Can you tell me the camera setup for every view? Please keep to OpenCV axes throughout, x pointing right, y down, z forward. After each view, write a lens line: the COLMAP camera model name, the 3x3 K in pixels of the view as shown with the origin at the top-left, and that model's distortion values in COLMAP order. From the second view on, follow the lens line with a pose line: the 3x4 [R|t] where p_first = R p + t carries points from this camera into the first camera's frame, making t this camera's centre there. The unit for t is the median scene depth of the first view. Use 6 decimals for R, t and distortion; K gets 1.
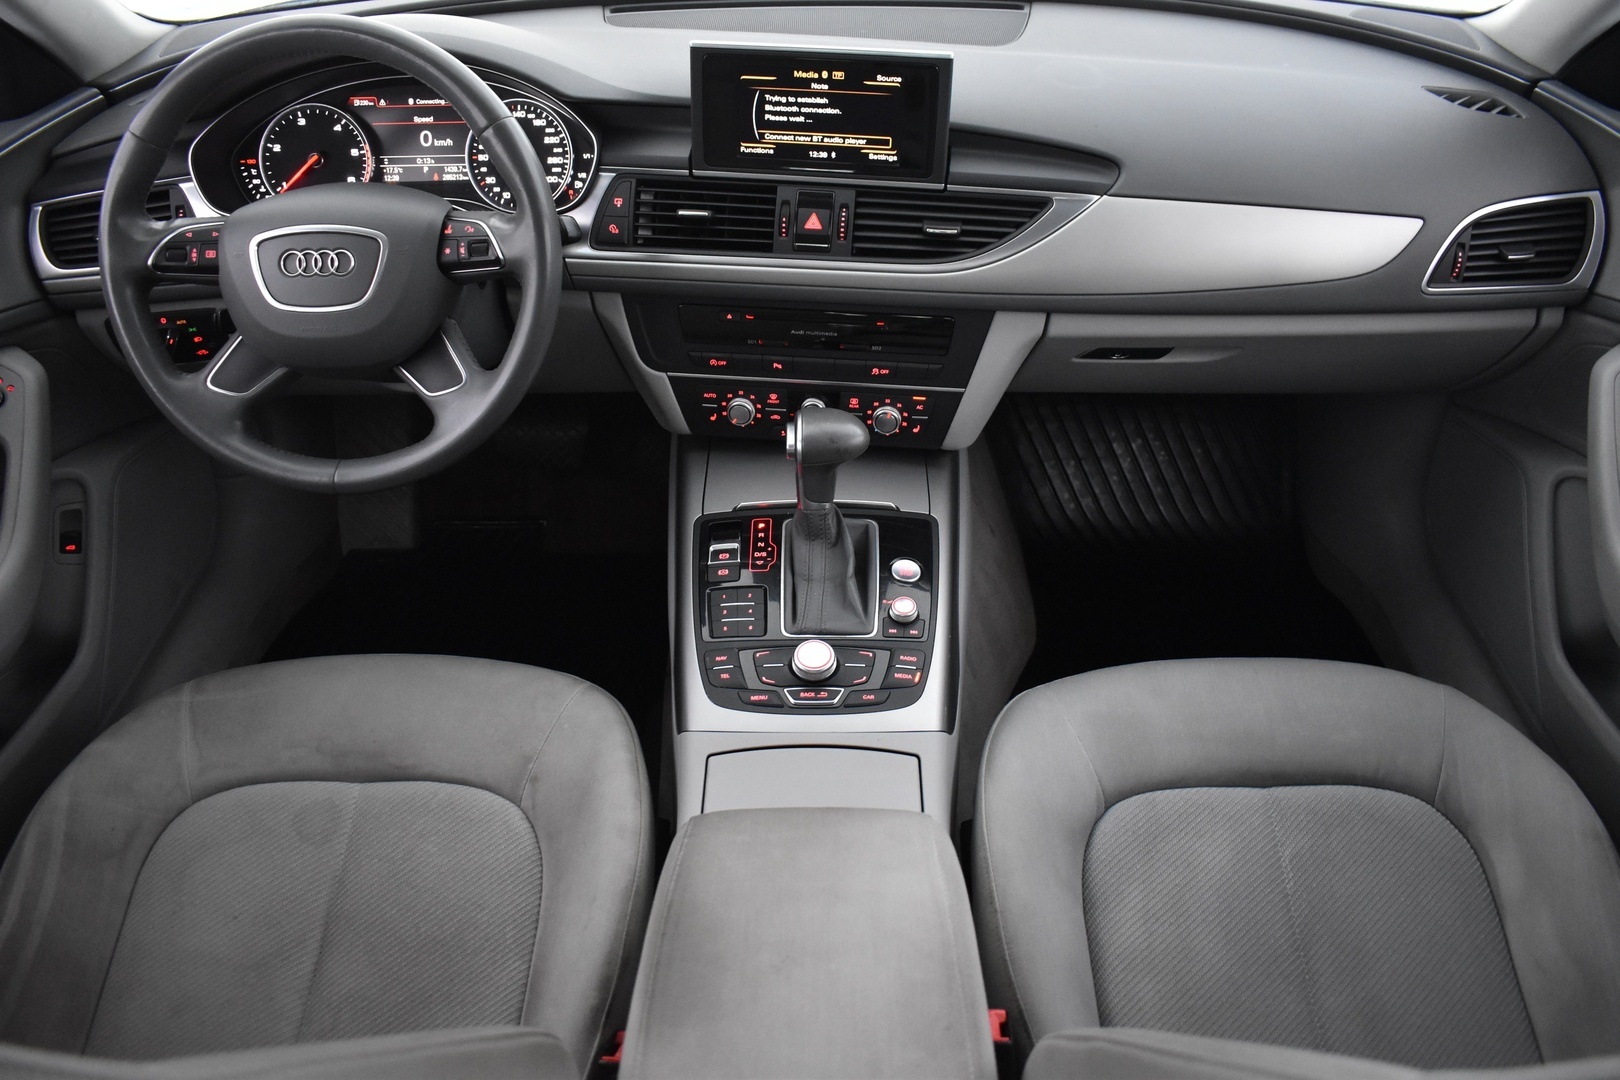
lens RADIAL K [[1262.5, 0, 818.6], [0, 1262.5, 528.2], [0, 0, 1]] dist [-0.107399, 0.025860]
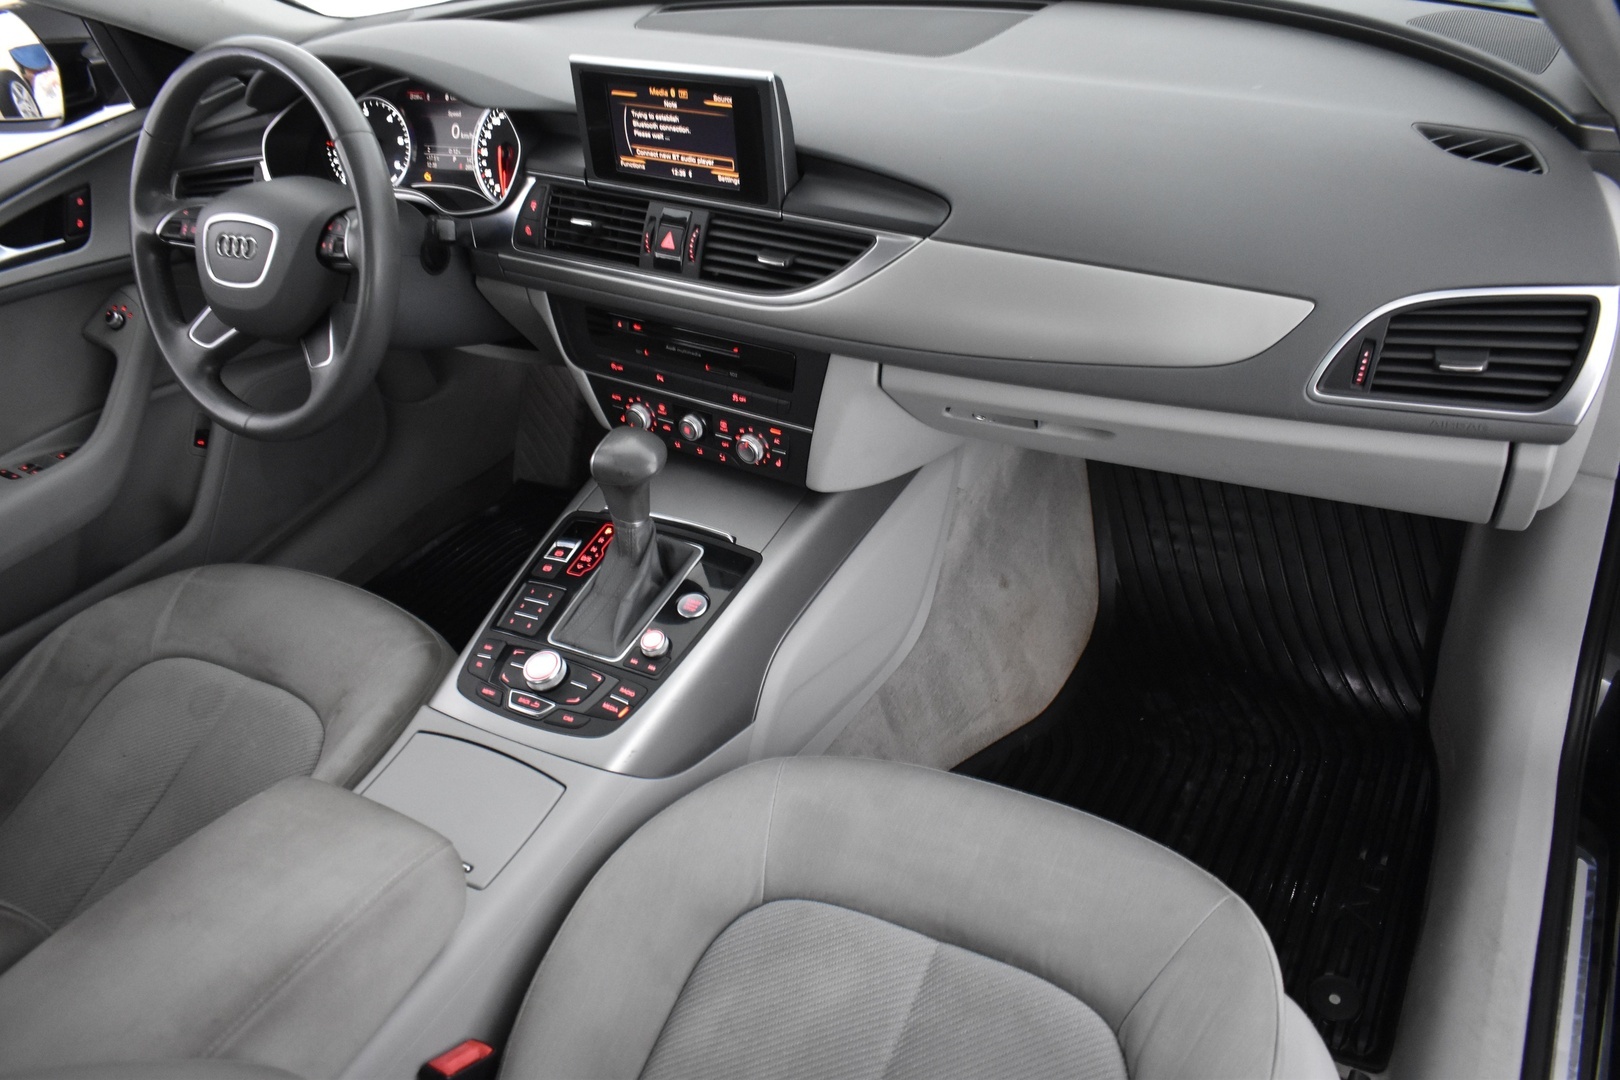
lens RADIAL K [[1262.5, 0, 815.4], [0, 1262.5, 526.9], [0, 0, 1]] dist [-0.107399, 0.025860]
pose [[0.871114, 0.190427, -0.452657, 0.579969], [-0.170727, 0.981694, 0.084431, -0.124150], [0.460449, 0.003732, 0.887678, 0.174037]]
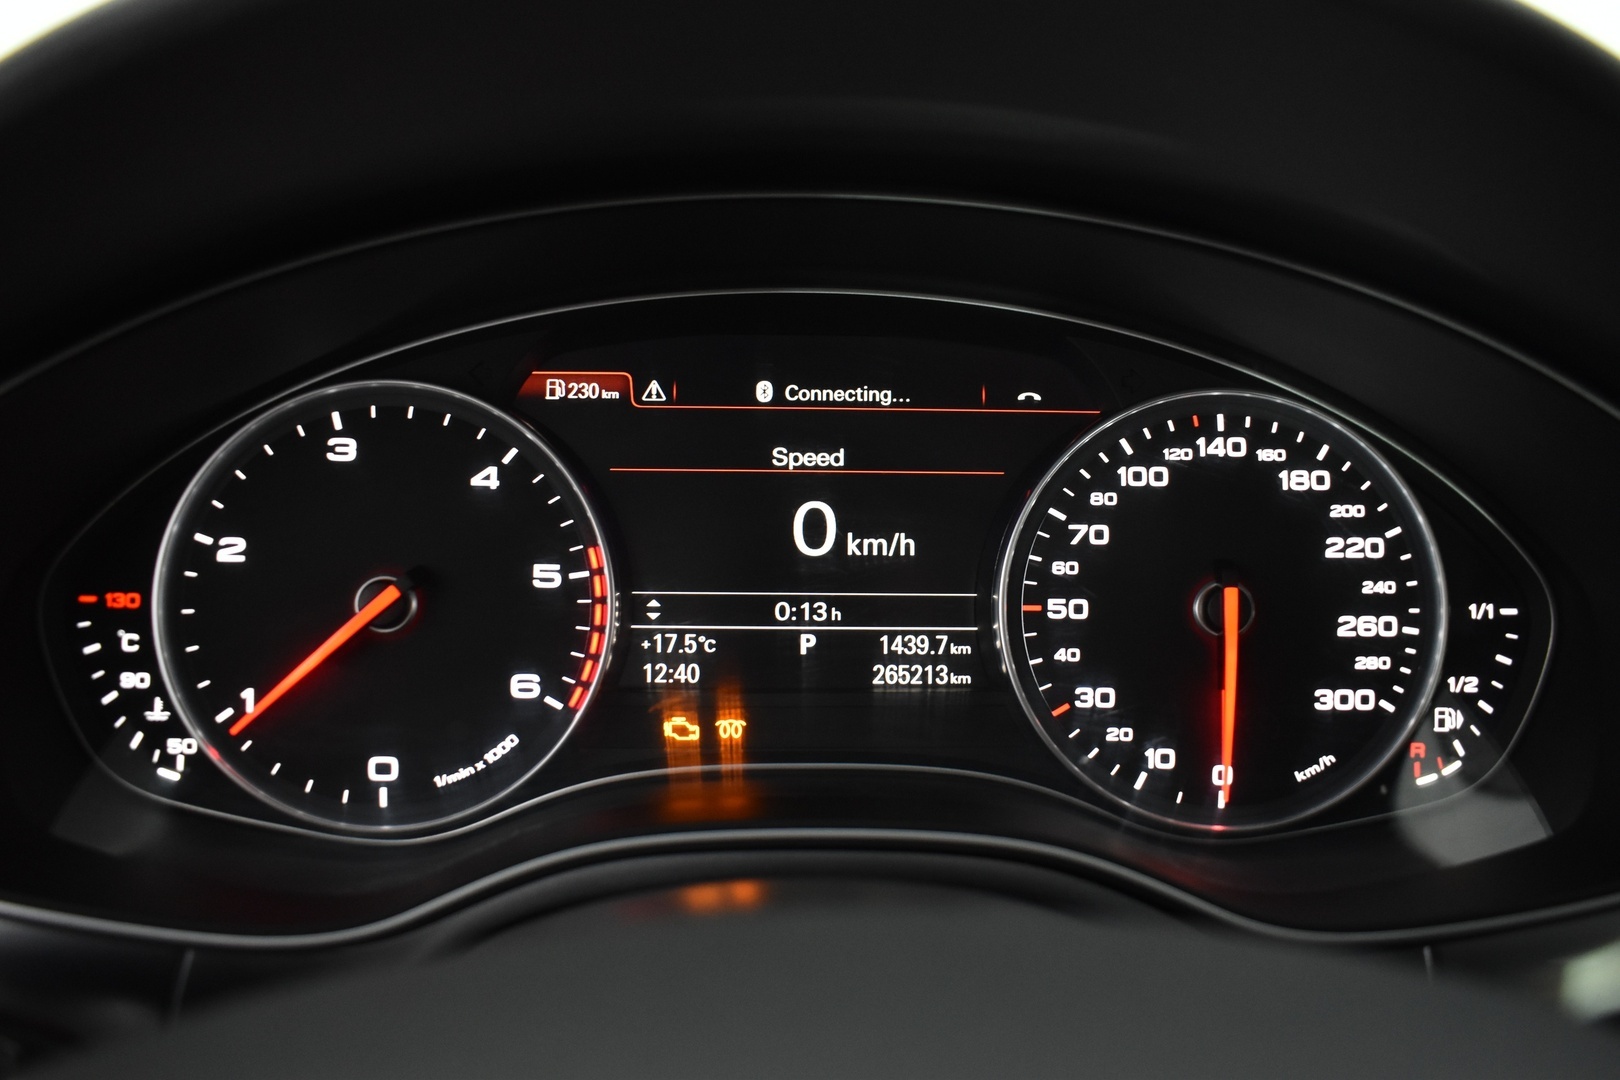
lens RADIAL K [[1262.5, 0, 806.8], [0, 1262.5, 532.5], [0, 0, 1]] dist [-0.107399, 0.025860]
pose [[0.999344, 0.006990, 0.035549, -0.355128], [0.003269, 0.959811, -0.280629, -0.257957], [-0.036081, 0.280561, 0.959158, 0.801836]]
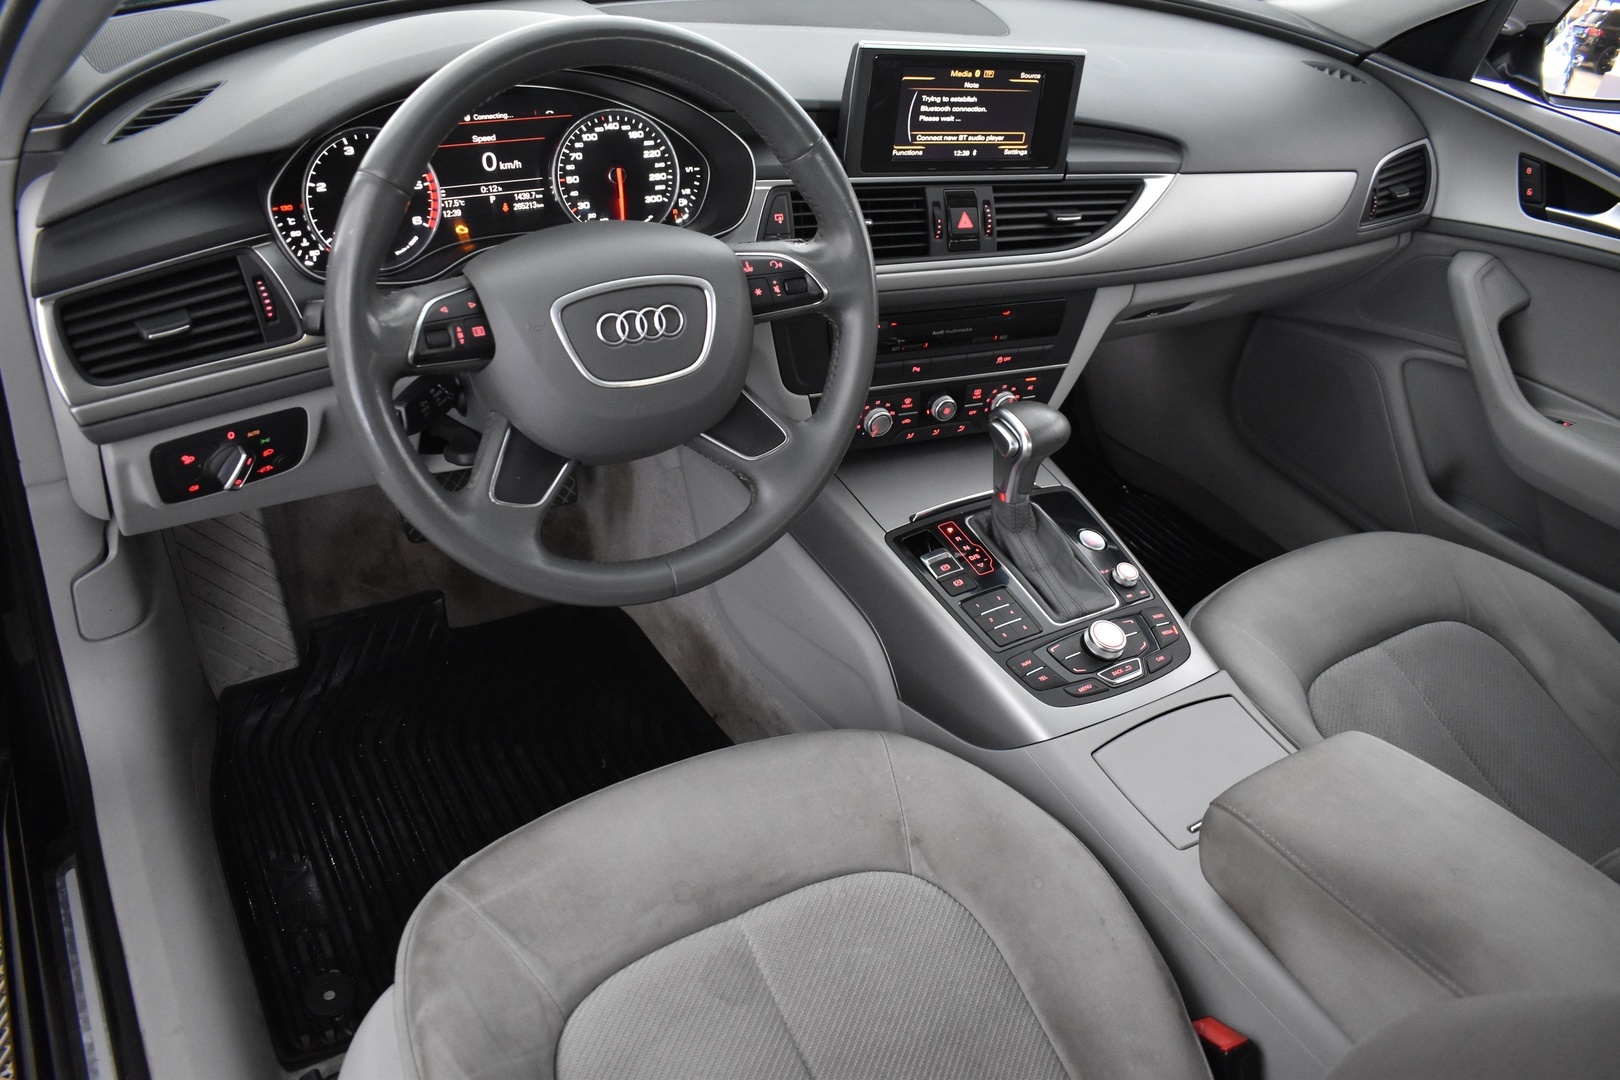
lens RADIAL K [[1262.5, 0, 818.4], [0, 1262.5, 527.9], [0, 0, 1]] dist [-0.107399, 0.025860]
pose [[0.842726, -0.216880, 0.492723, -0.640410], [0.200340, 0.975866, 0.086892, -0.113939], [-0.499677, 0.025486, 0.865837, 0.196956]]
